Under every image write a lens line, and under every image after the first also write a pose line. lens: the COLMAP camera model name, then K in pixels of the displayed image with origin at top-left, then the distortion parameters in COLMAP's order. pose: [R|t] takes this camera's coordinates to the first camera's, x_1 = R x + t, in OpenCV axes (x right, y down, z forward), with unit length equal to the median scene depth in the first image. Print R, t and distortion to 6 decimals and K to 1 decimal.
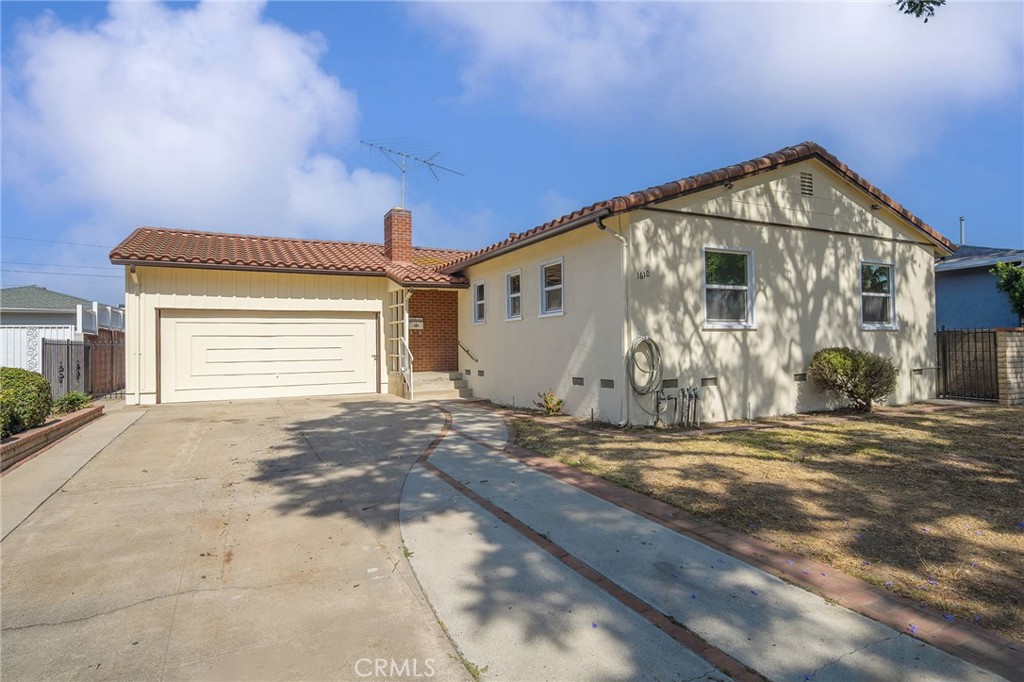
lens RADIAL K [[546.6, 0, 512.0], [0, 546.6, 341.0], [0, 0, 1]] dist [0.000565, 0.000018]
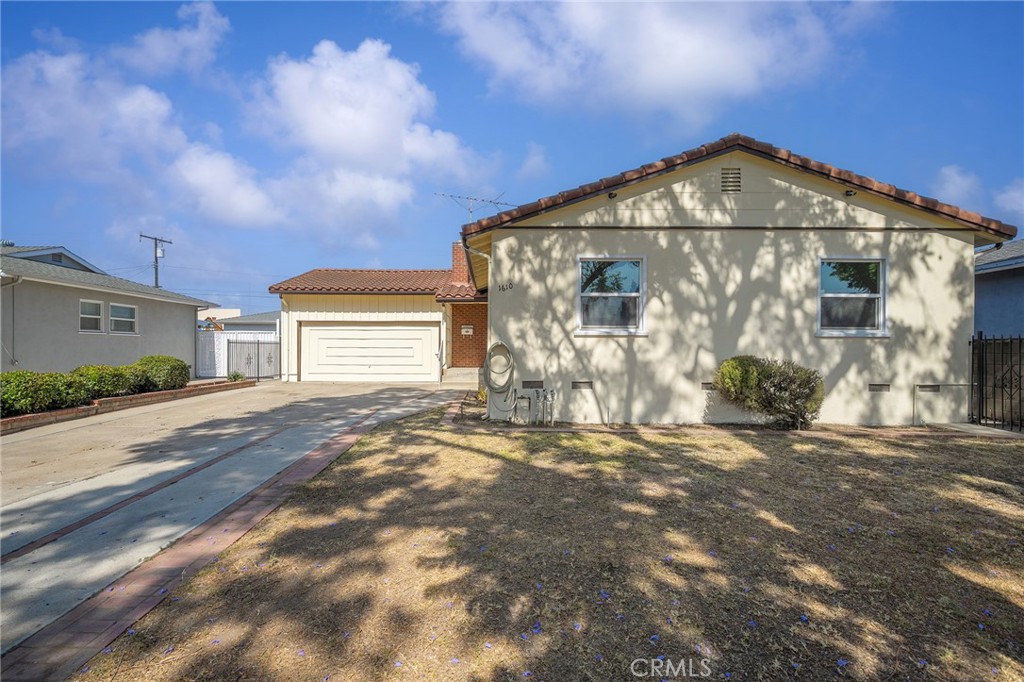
lens RADIAL K [[443.7, 0, 507.8], [0, 443.7, 352.8], [0, 0, 1]] dist [-0.000767, -0.000090]
pose [[0.895078, 0.020765, -0.445425, 0.574308], [-0.011304, 0.999651, 0.023888, -0.006081], [0.445766, -0.016346, 0.895000, 0.157138]]
